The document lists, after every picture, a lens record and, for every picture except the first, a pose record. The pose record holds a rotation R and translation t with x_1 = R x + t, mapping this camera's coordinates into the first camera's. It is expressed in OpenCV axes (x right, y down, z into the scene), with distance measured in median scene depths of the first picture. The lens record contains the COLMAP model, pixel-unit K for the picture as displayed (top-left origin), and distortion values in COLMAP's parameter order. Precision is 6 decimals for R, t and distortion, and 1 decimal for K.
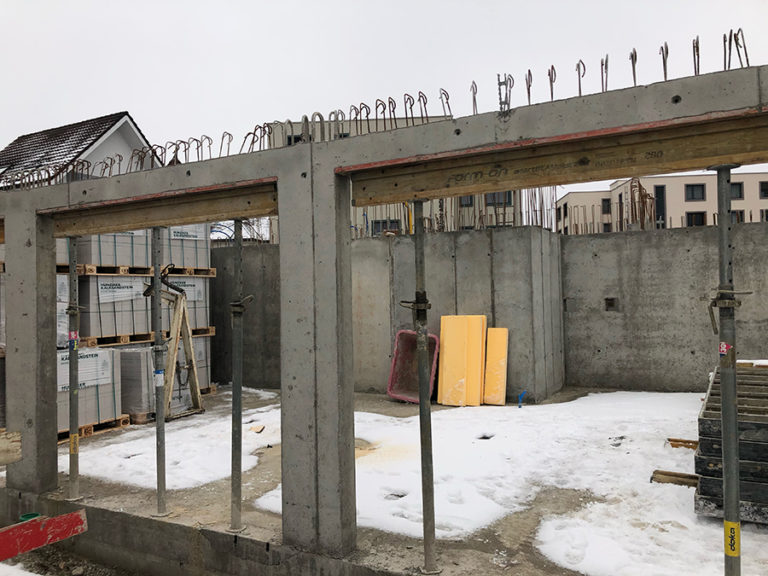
lens RADIAL K [[625.7, 0, 383.6], [0, 625.7, 279.2], [0, 0, 1]] dist [0.007239, 0.000797]
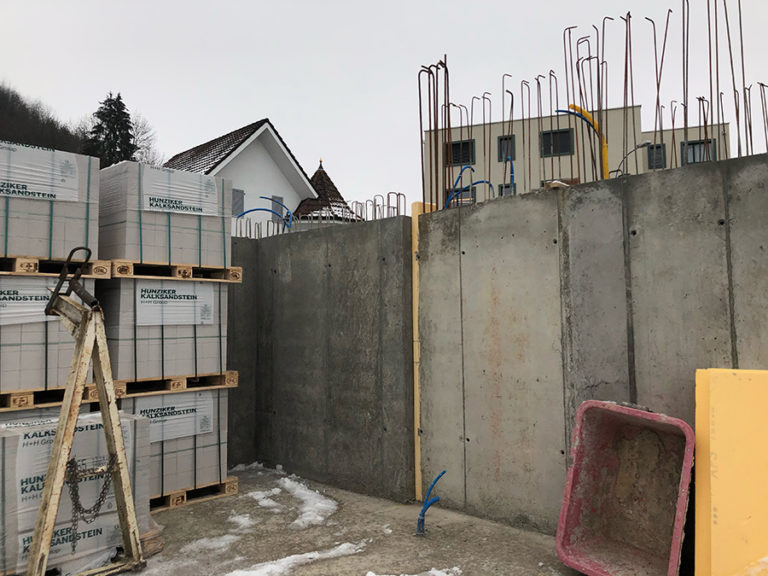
lens RADIAL K [[625.7, 0, 383.6], [0, 625.7, 279.2], [0, 0, 1]] dist [0.007239, 0.000797]
pose [[0.963788, -0.010026, -0.266481, 0.007129], [0.000424, 0.999349, -0.036065, 0.013977], [0.266669, 0.034646, 0.963165, 0.502184]]
